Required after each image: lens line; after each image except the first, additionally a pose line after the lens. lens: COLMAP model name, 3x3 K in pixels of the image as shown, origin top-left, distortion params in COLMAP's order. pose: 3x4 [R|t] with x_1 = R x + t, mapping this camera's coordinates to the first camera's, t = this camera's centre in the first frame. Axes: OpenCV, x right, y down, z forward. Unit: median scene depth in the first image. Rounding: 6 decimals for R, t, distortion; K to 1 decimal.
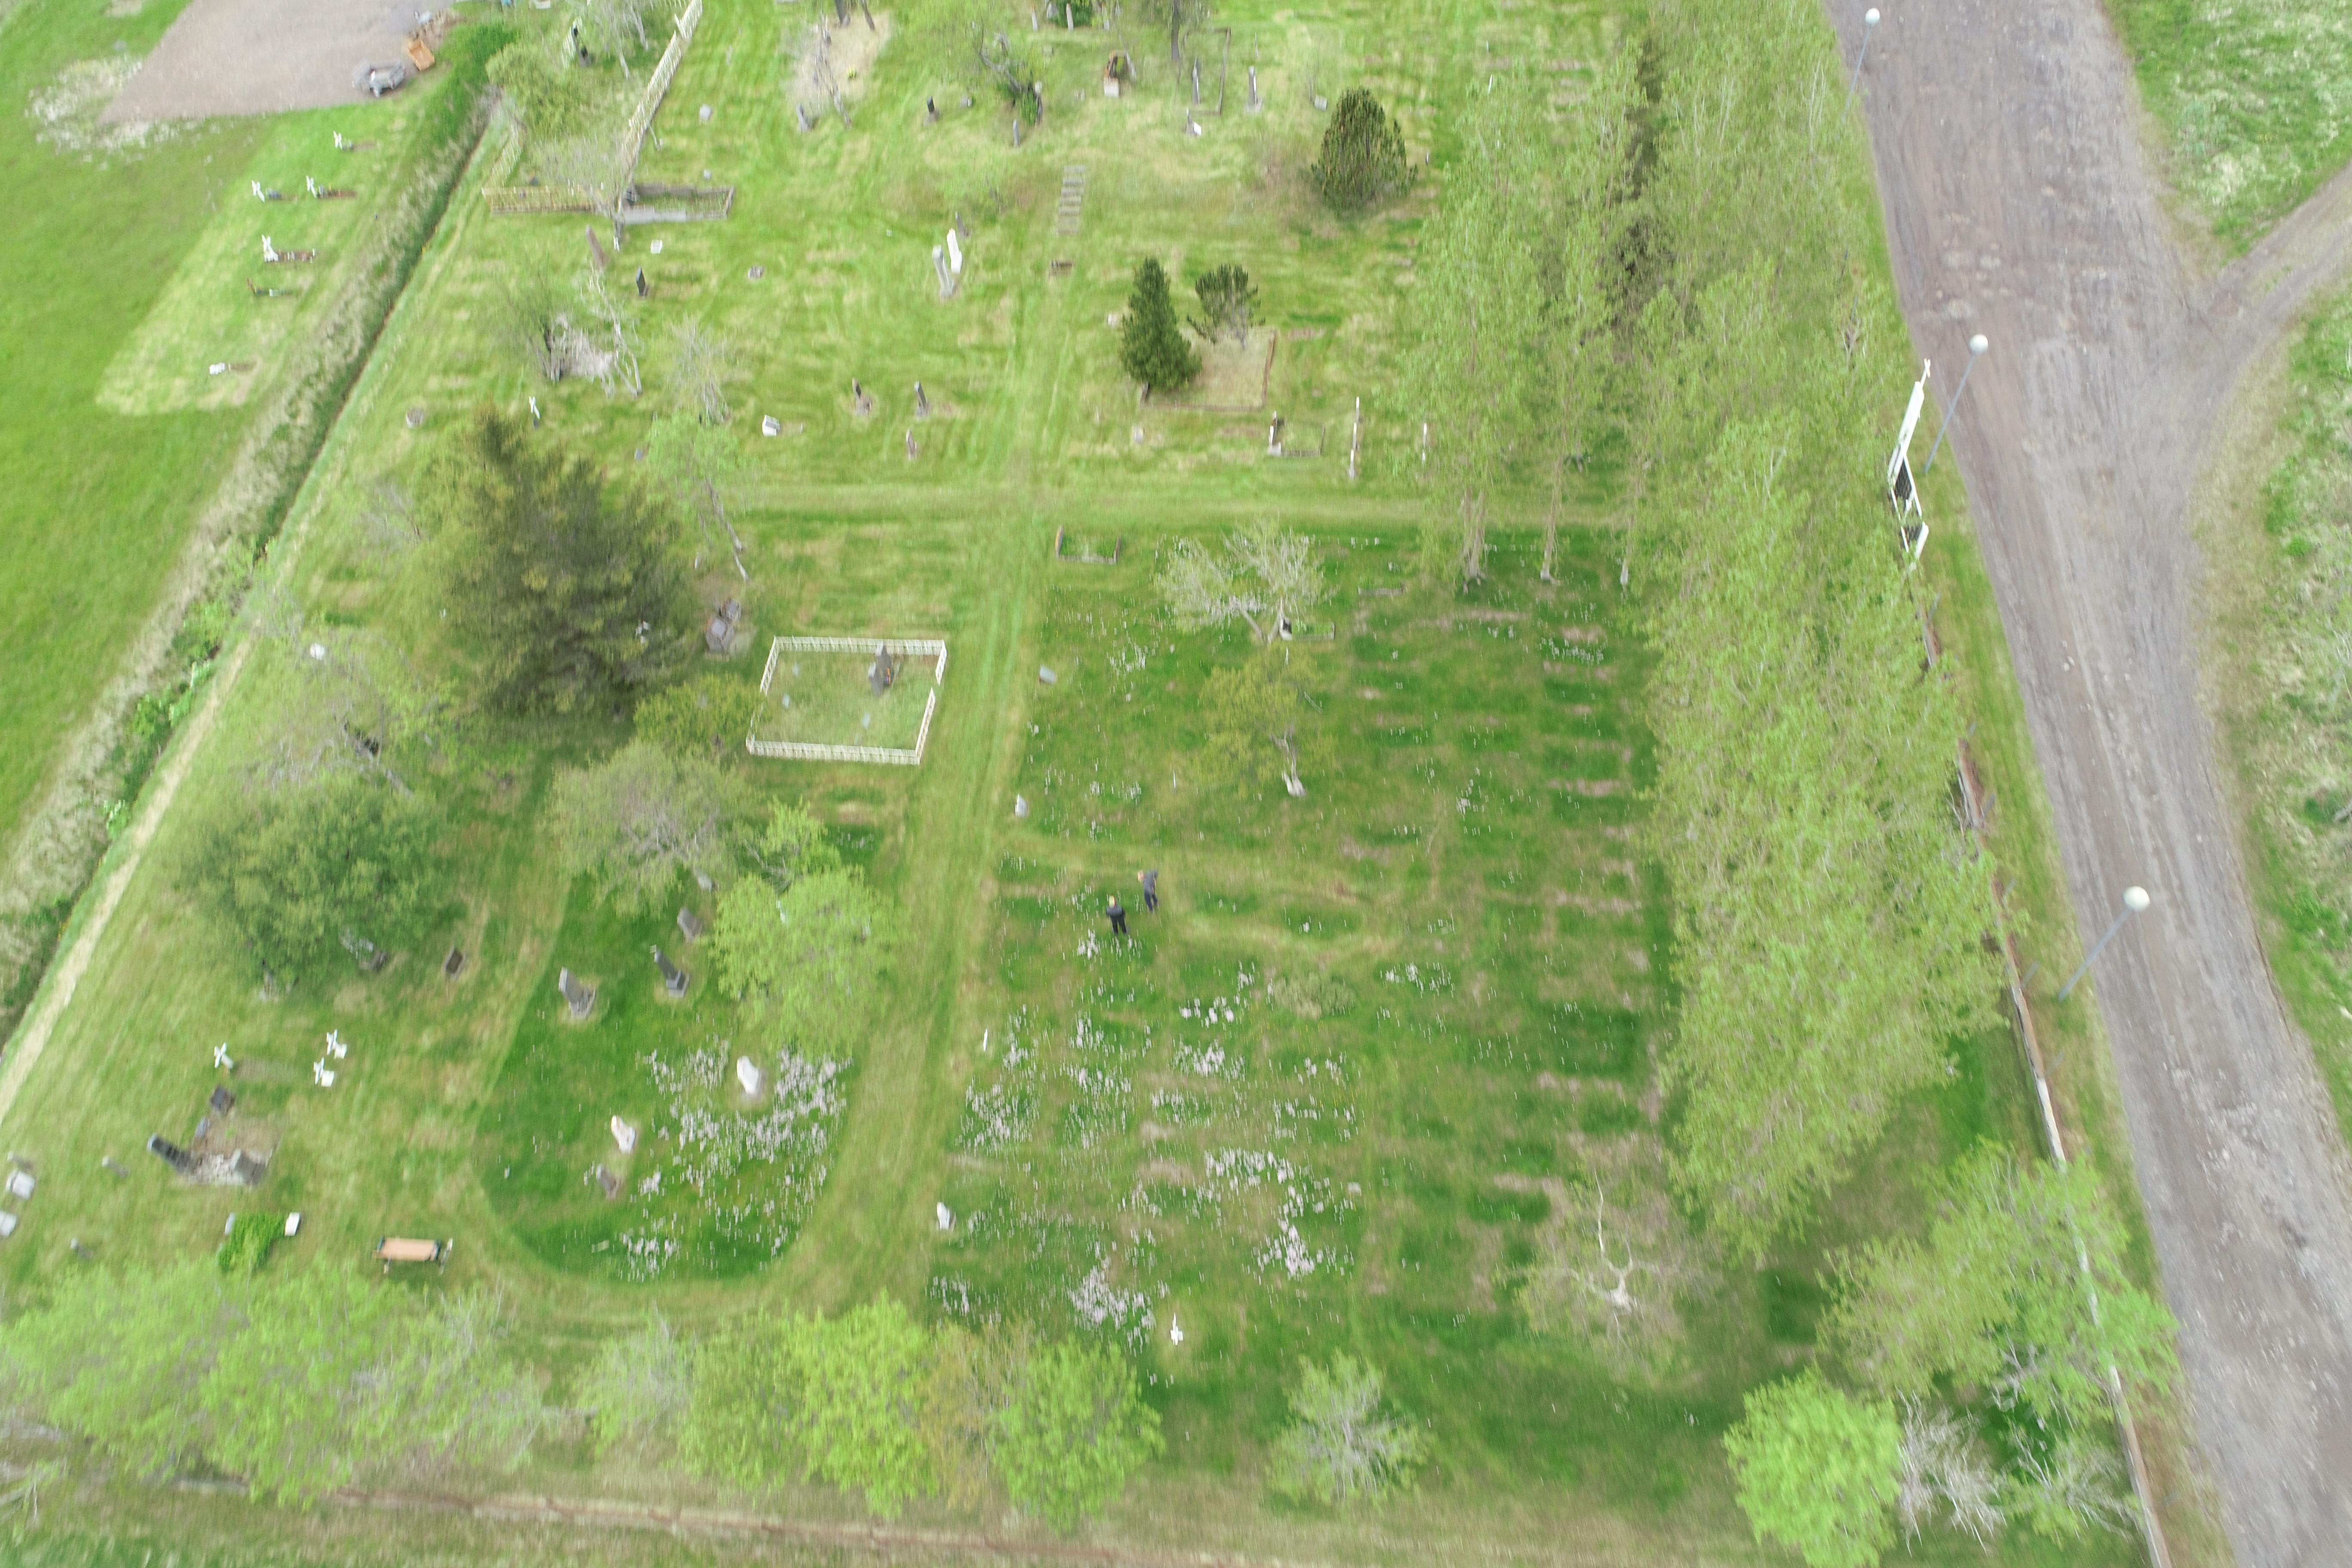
lens RADIAL K [[1569.0, 0, 1173.5], [0, 1569.0, 786.0], [0, 0, 1]] dist [0.001457, 0.000139]
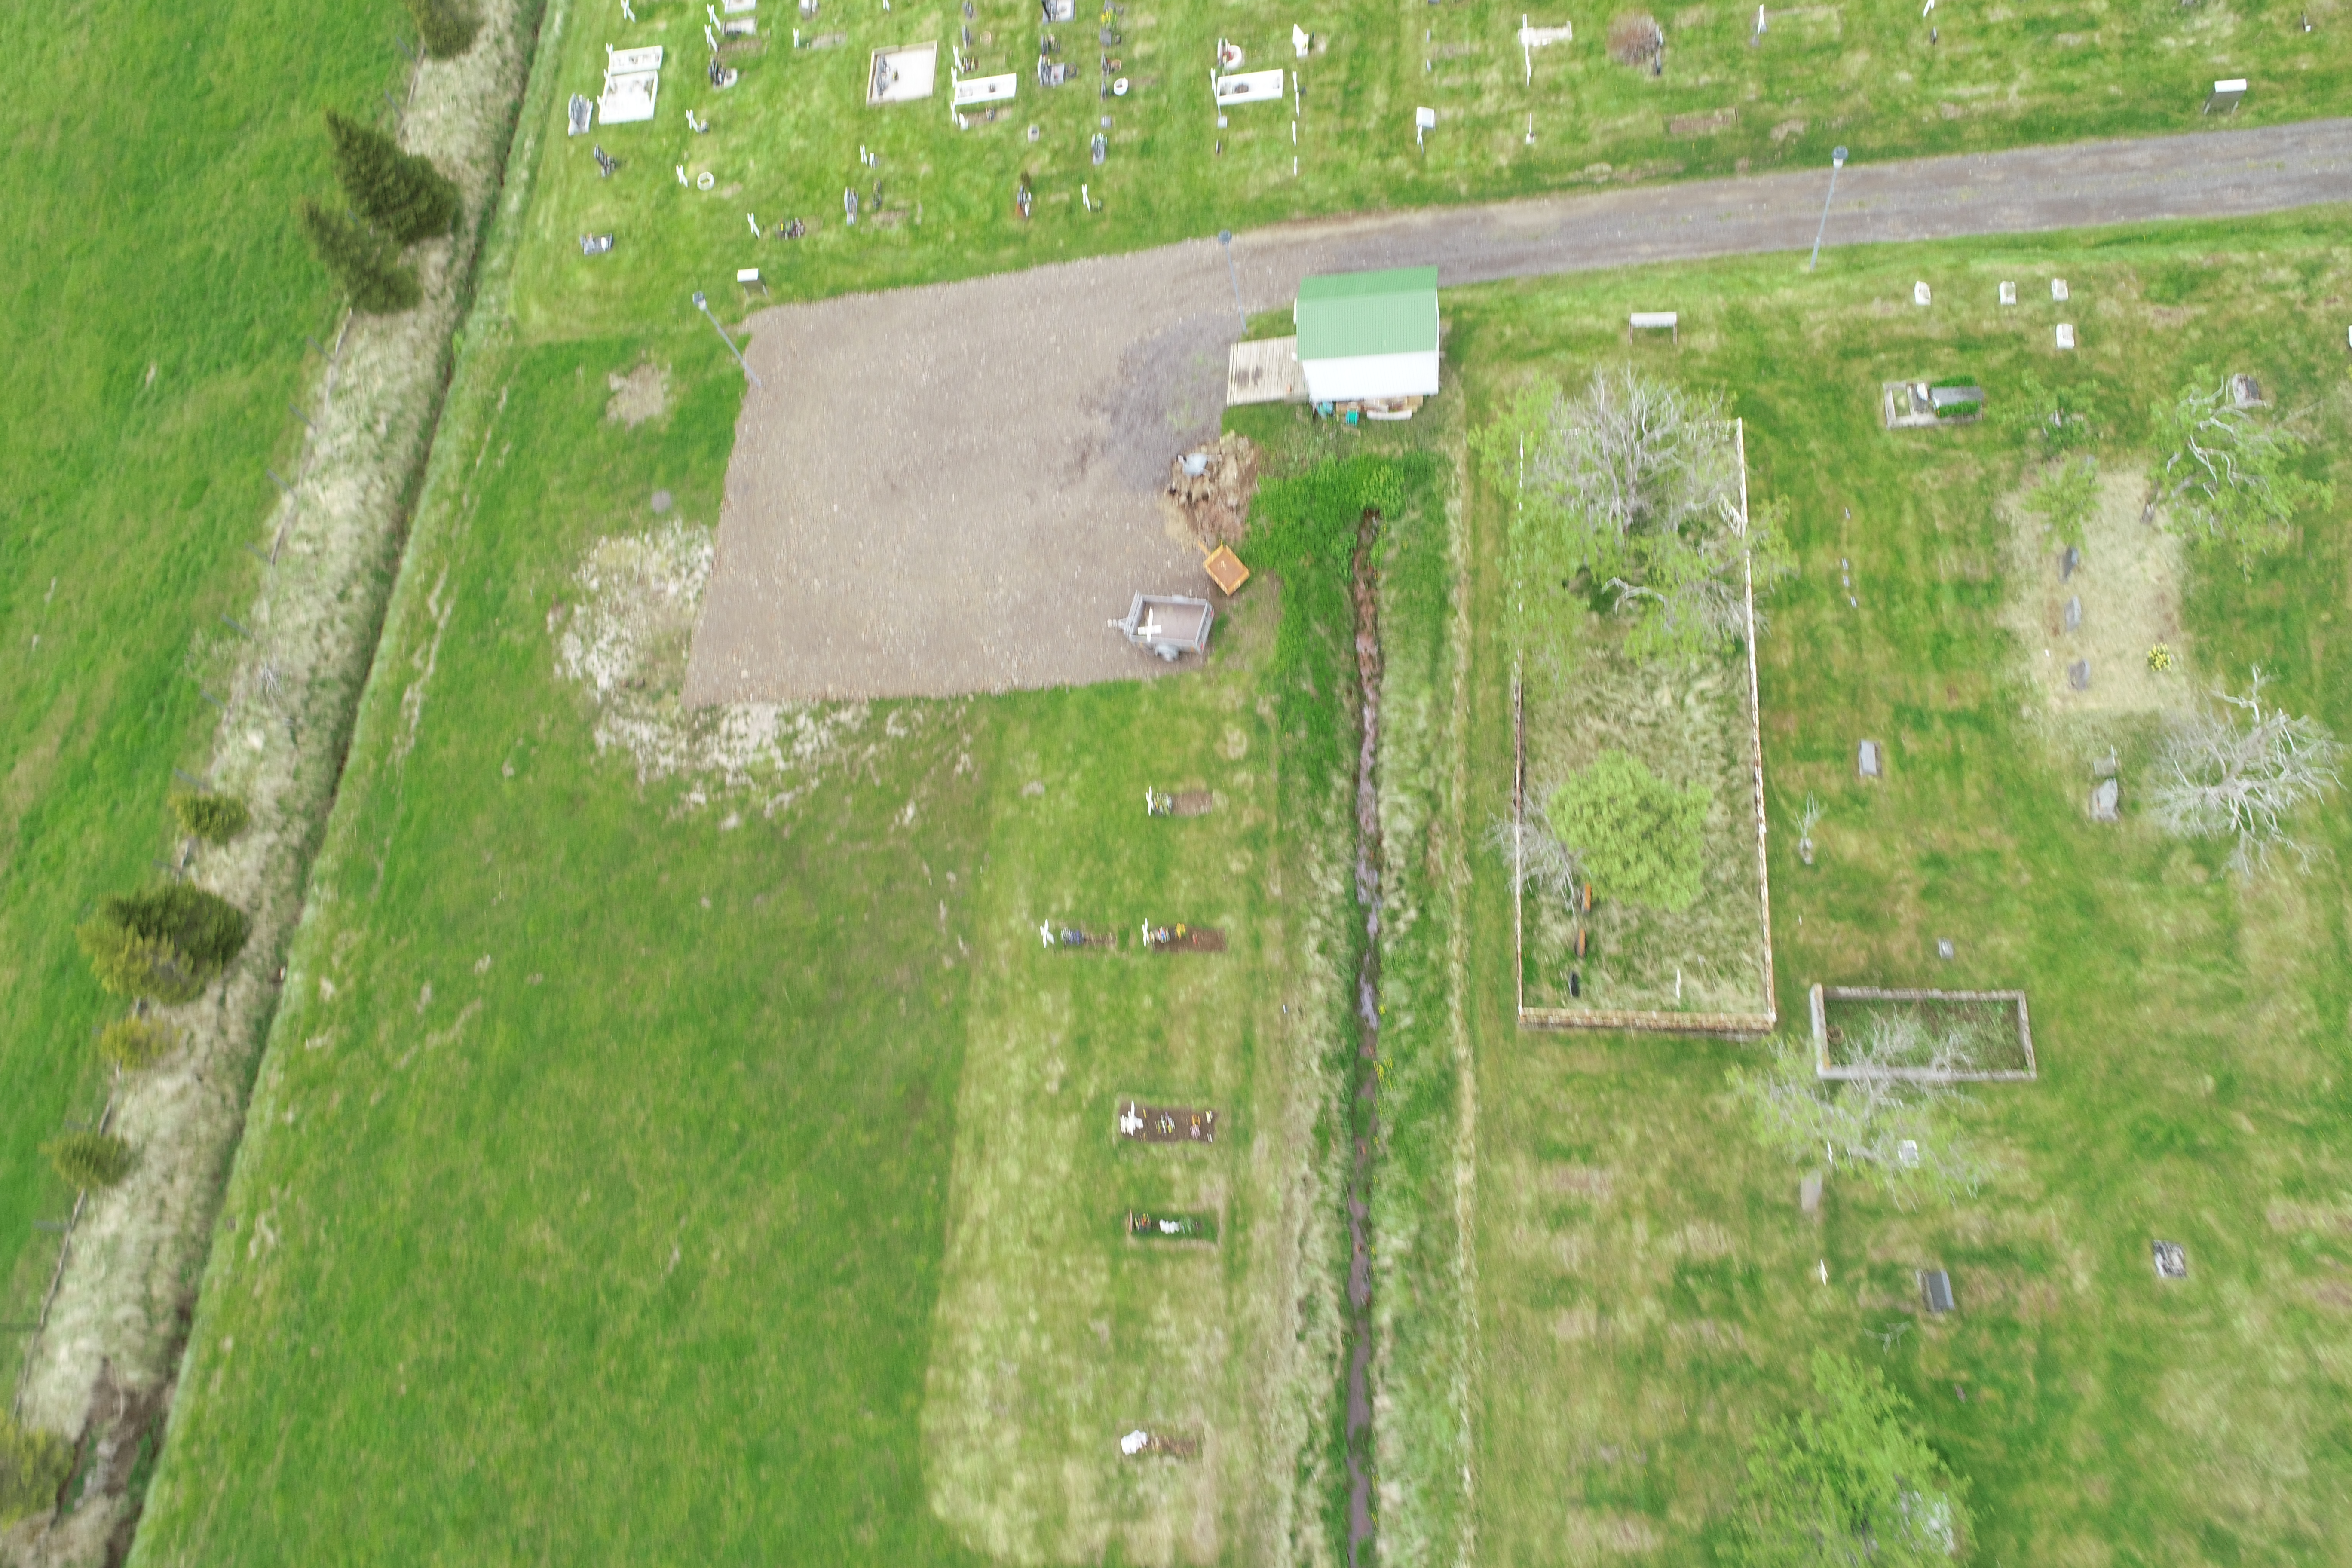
lens RADIAL K [[1569.0, 0, 1182.4], [0, 1569.0, 797.4], [0, 0, 1]] dist [0.001457, 0.000139]
pose [[0.992901, -0.047381, -0.109099, -0.549072], [0.070565, 0.973027, 0.219633, -0.640114], [0.095749, -0.225772, 0.969463, 0.544513]]
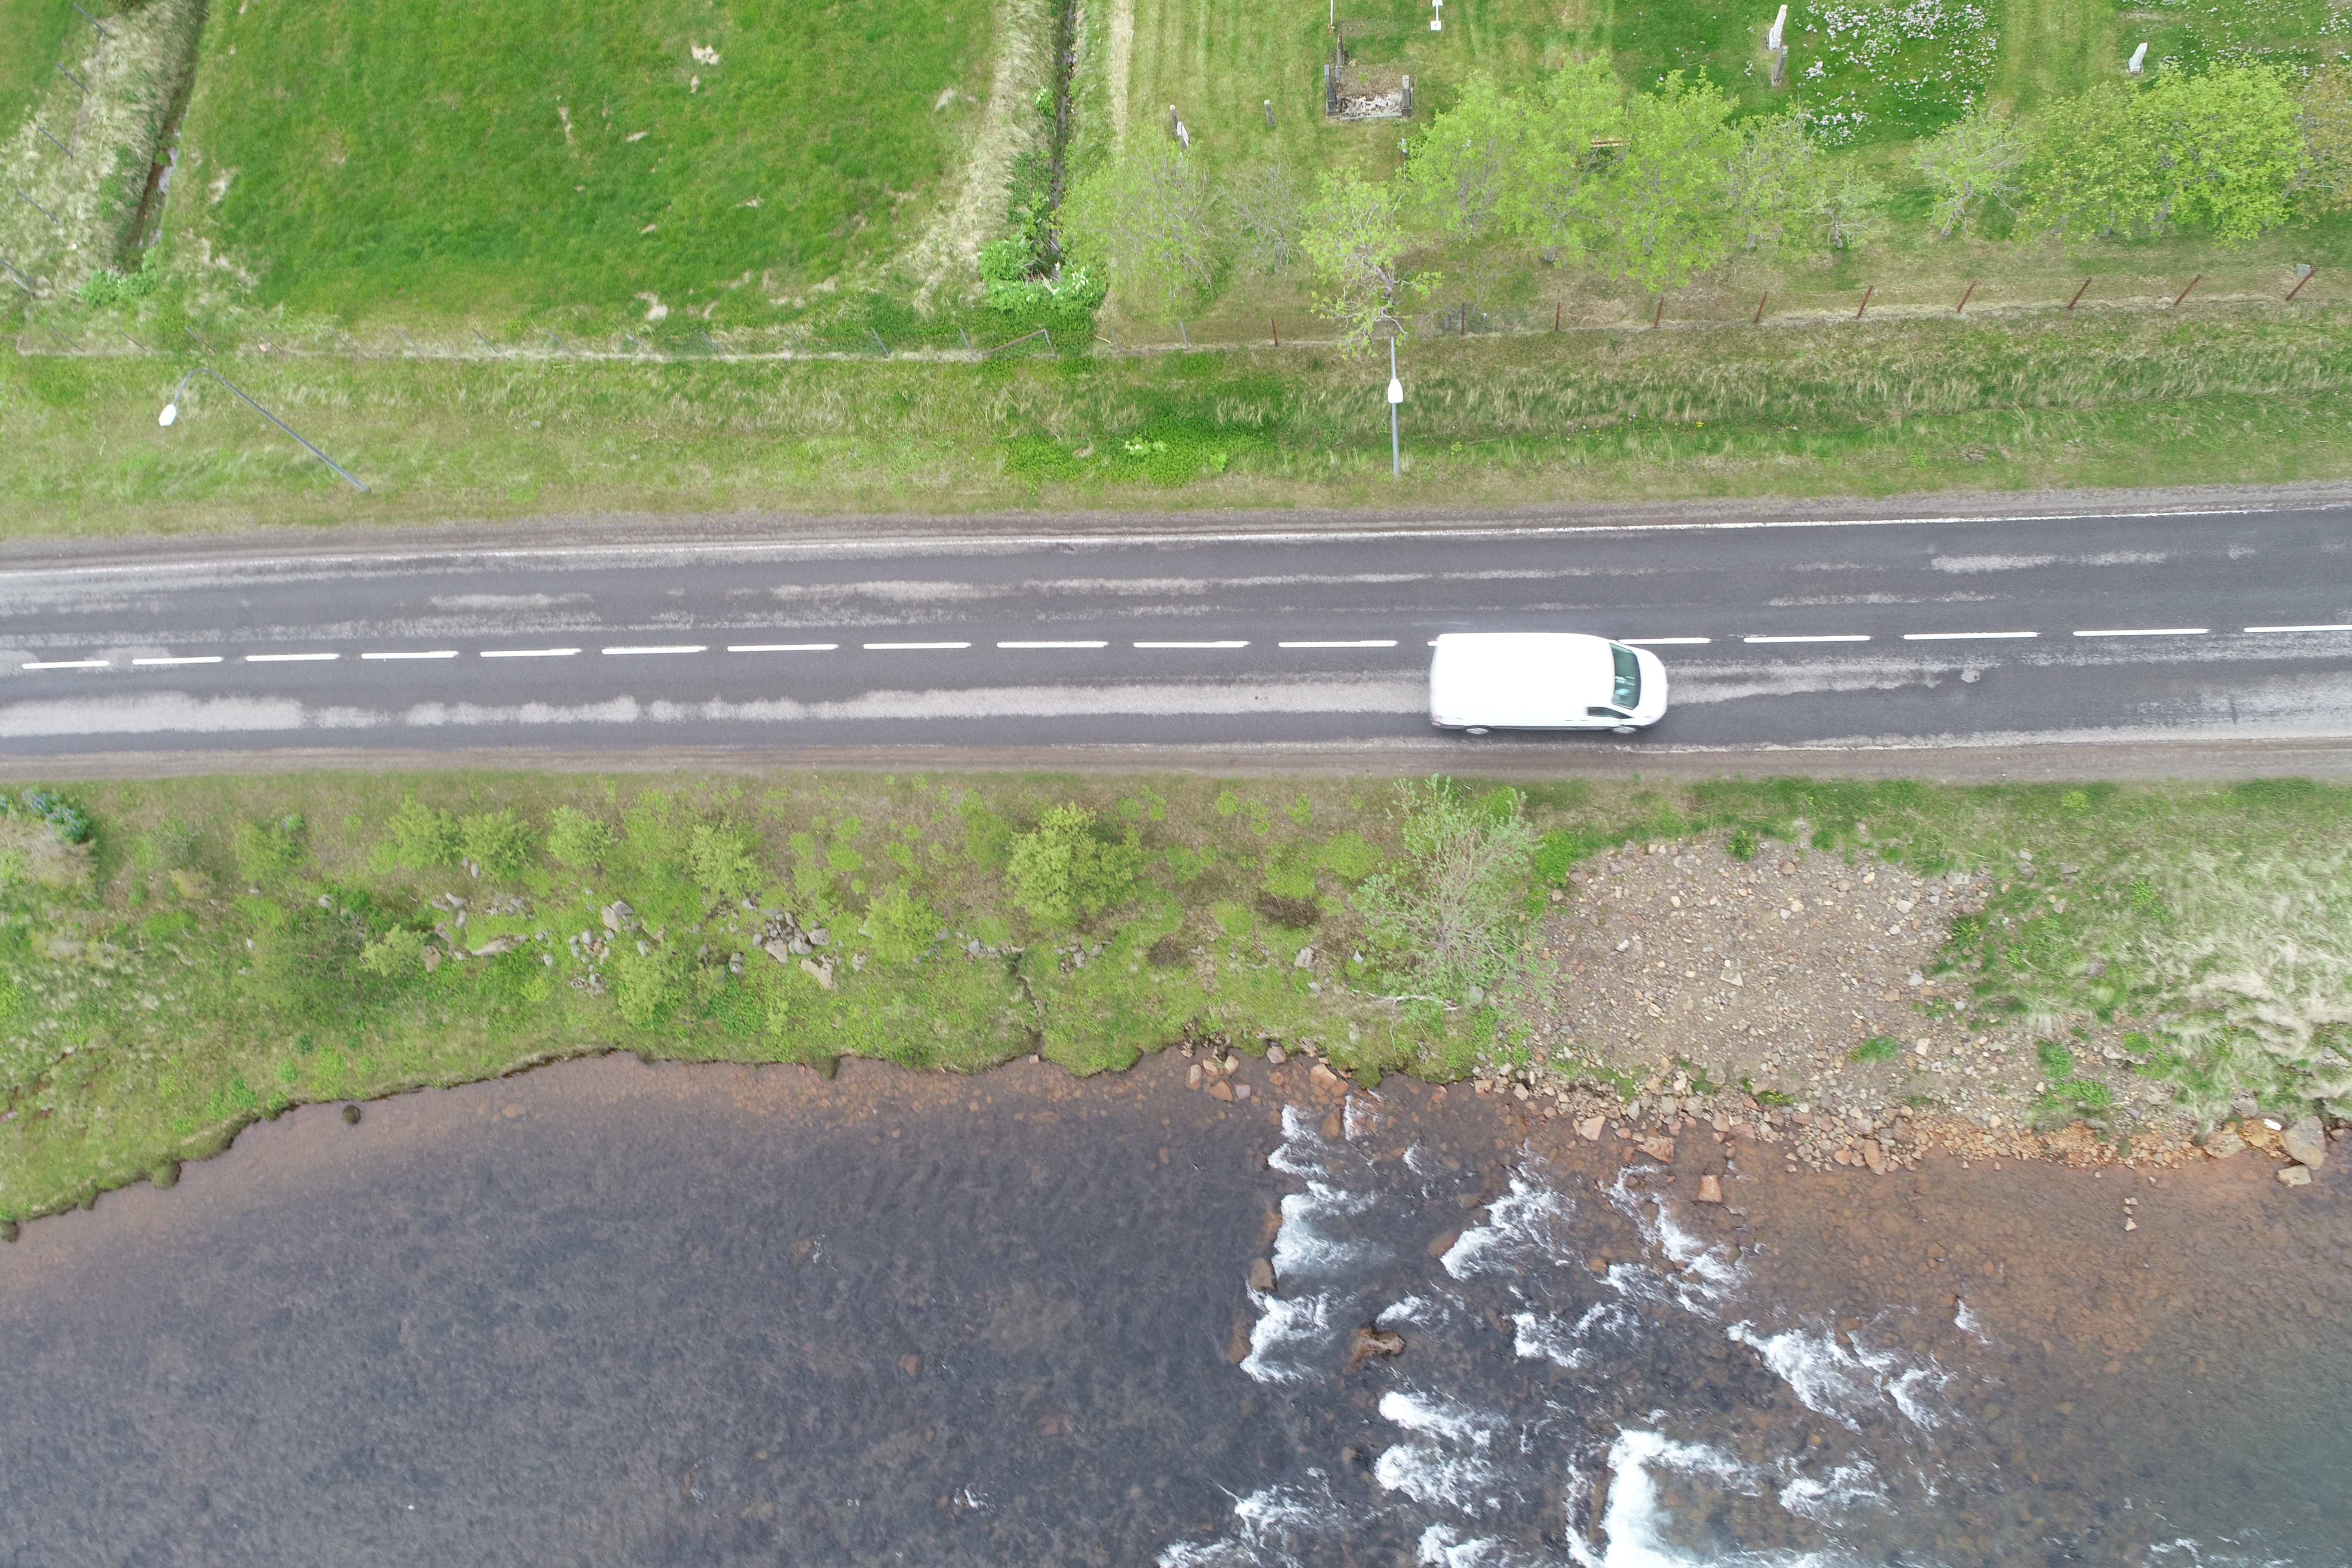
lens RADIAL K [[1569.0, 0, 1181.2], [0, 1569.0, 778.9], [0, 0, 1]] dist [0.001457, 0.000139]
pose [[0.997138, -0.047115, -0.059121, -0.495279], [0.063147, 0.949057, 0.308712, 0.243518], [0.041564, -0.311562, 0.949316, -0.115950]]
